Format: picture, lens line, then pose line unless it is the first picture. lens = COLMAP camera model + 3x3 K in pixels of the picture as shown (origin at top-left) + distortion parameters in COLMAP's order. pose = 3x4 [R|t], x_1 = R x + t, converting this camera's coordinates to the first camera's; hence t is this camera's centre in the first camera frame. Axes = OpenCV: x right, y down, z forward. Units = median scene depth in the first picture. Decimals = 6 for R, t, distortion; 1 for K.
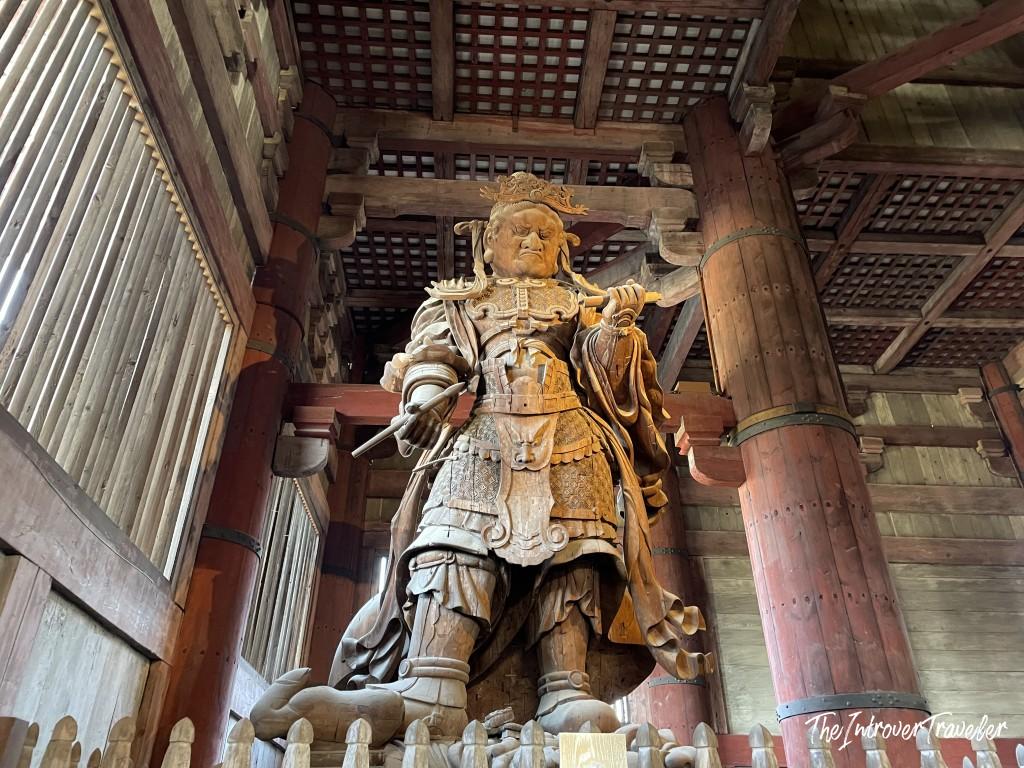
lens RADIAL K [[783.4, 0, 509.2], [0, 783.4, 379.3], [0, 0, 1]] dist [0.061486, -0.003460]
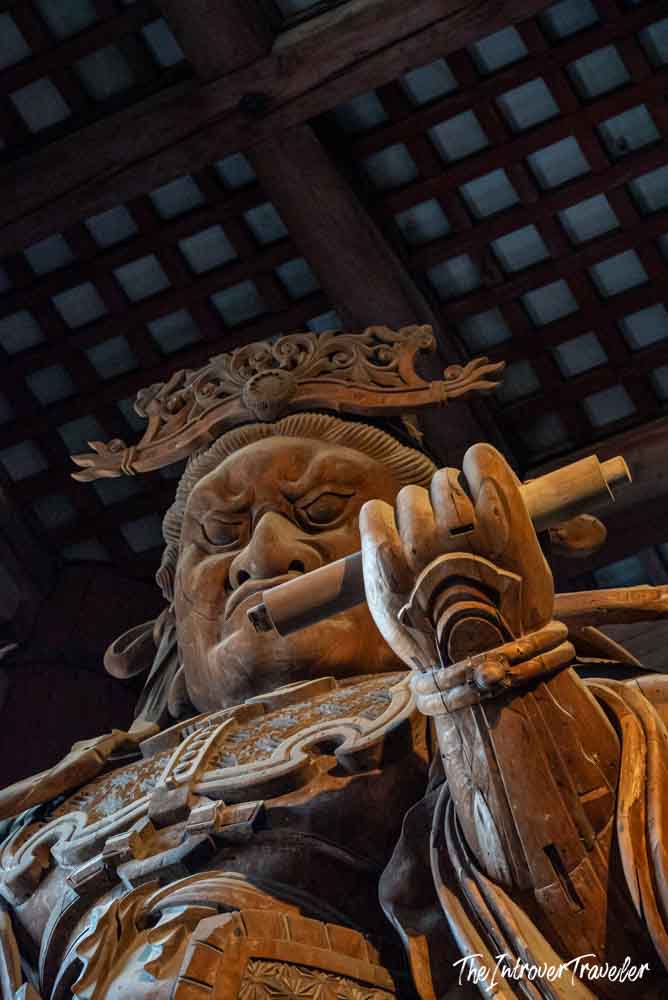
lens RADIAL K [[2594.6, 0, 334.3], [0, 2594.6, 500.3], [0, 0, 1]] dist [-0.050570, 0.000000]
pose [[0.843494, -0.397264, -0.361524, 0.335889], [0.182487, 0.844965, -0.502725, 0.211570], [0.505189, 0.358072, 0.785219, 0.378782]]
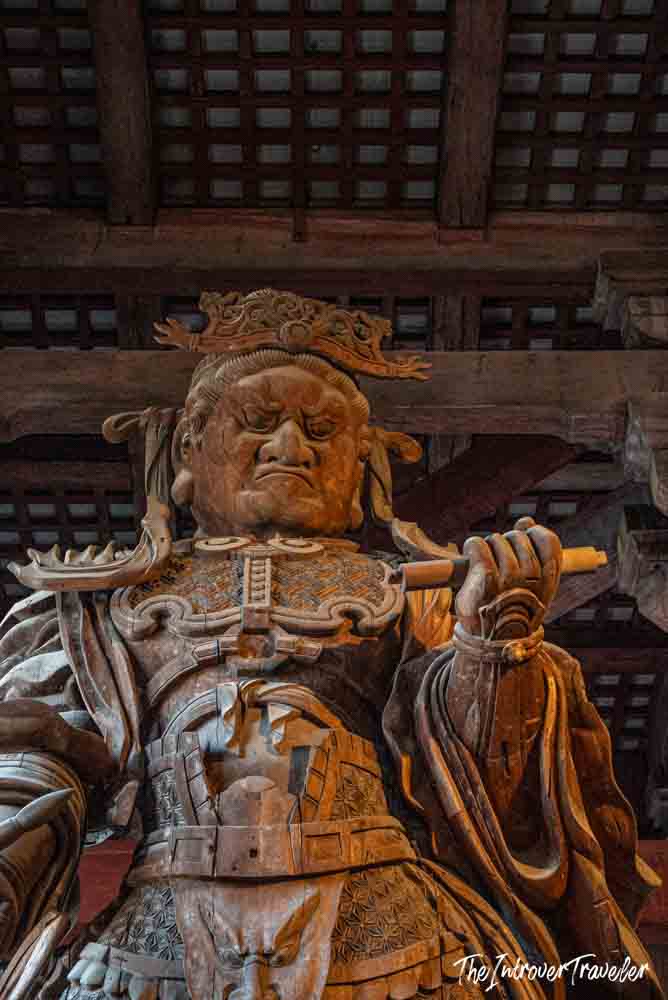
lens RADIAL K [[1814.7, 0, 334.6], [0, 1814.7, 502.8], [0, 0, 1]] dist [-0.004165, 0.000000]
pose [[0.998901, -0.038493, -0.026724, 0.076450], [0.032289, 0.978693, -0.202776, 0.039895], [0.033960, 0.201691, 0.978860, 0.106692]]
